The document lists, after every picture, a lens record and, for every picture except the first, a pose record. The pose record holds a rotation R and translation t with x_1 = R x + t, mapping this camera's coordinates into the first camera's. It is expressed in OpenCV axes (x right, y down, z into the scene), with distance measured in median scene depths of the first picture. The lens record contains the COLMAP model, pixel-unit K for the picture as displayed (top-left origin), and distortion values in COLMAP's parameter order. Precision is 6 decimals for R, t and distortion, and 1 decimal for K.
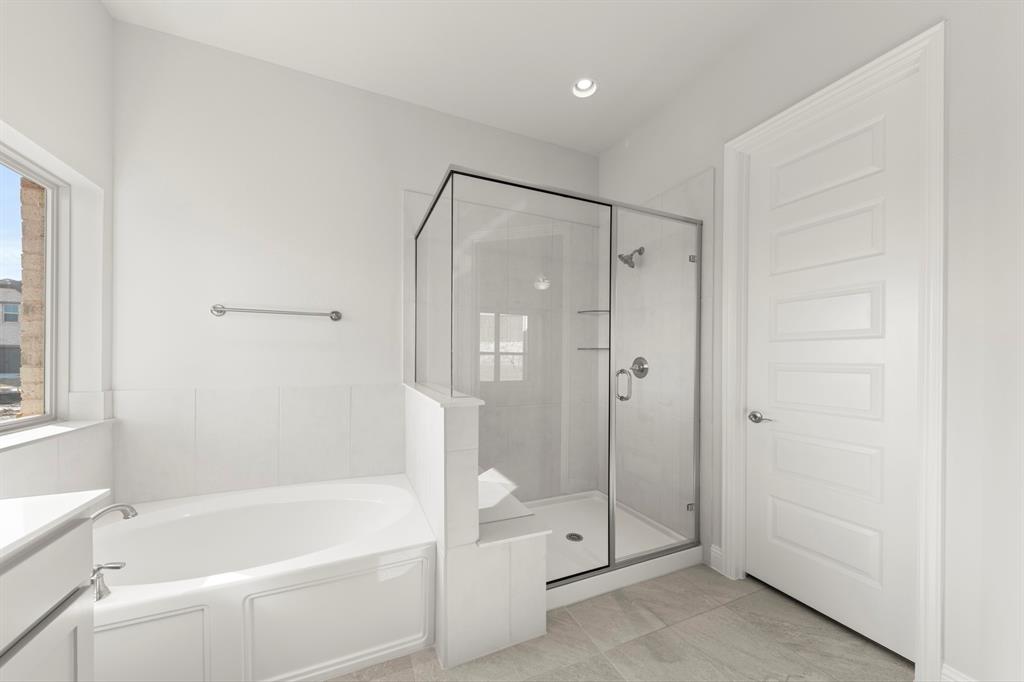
lens RADIAL K [[365.2, 0, 529.5], [0, 365.2, 358.4], [0, 0, 1]] dist [0.000956, -0.000078]
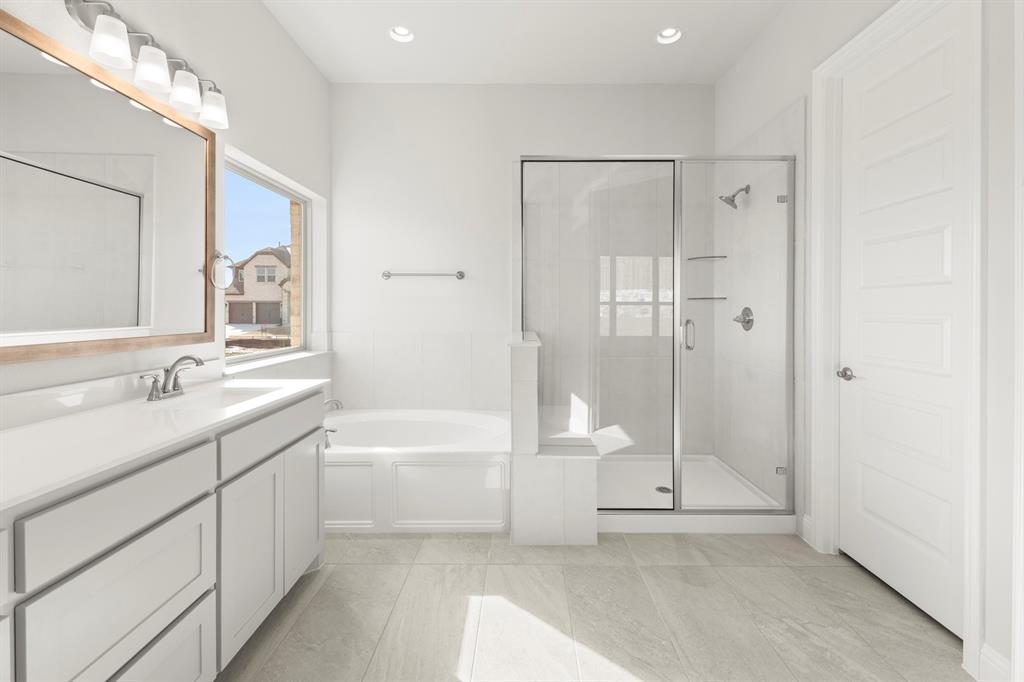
lens RADIAL K [[444.0, 0, 512.0], [0, 444.0, 314.2], [0, 0, 1]] dist [0.001211, -0.000107]
pose [[0.893789, 0.000232, -0.448487, 0.356433], [0.004327, 0.999949, 0.009140, 0.001655], [0.448466, -0.010110, 0.893743, -0.310708]]
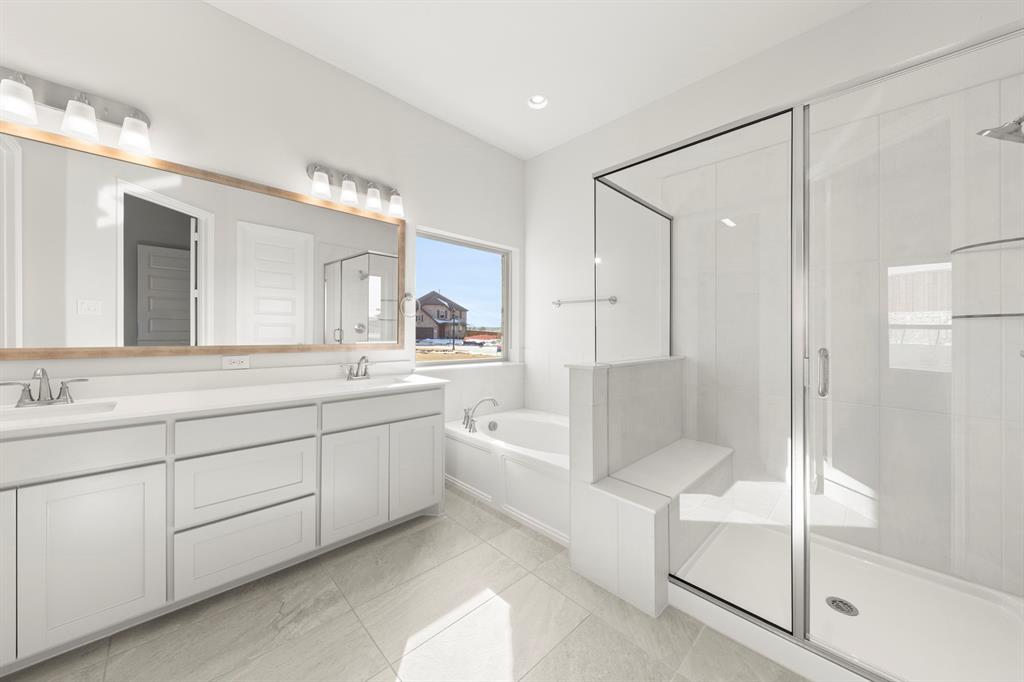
lens RADIAL K [[351.1, 0, 483.9], [0, 351.1, 333.9], [0, 0, 1]] dist [0.000581, -0.000010]
pose [[0.300245, 0.002493, -0.953859, 0.641340], [-0.008102, 0.999967, 0.000063, 0.010131], [0.953828, 0.007709, 0.300255, 0.237458]]
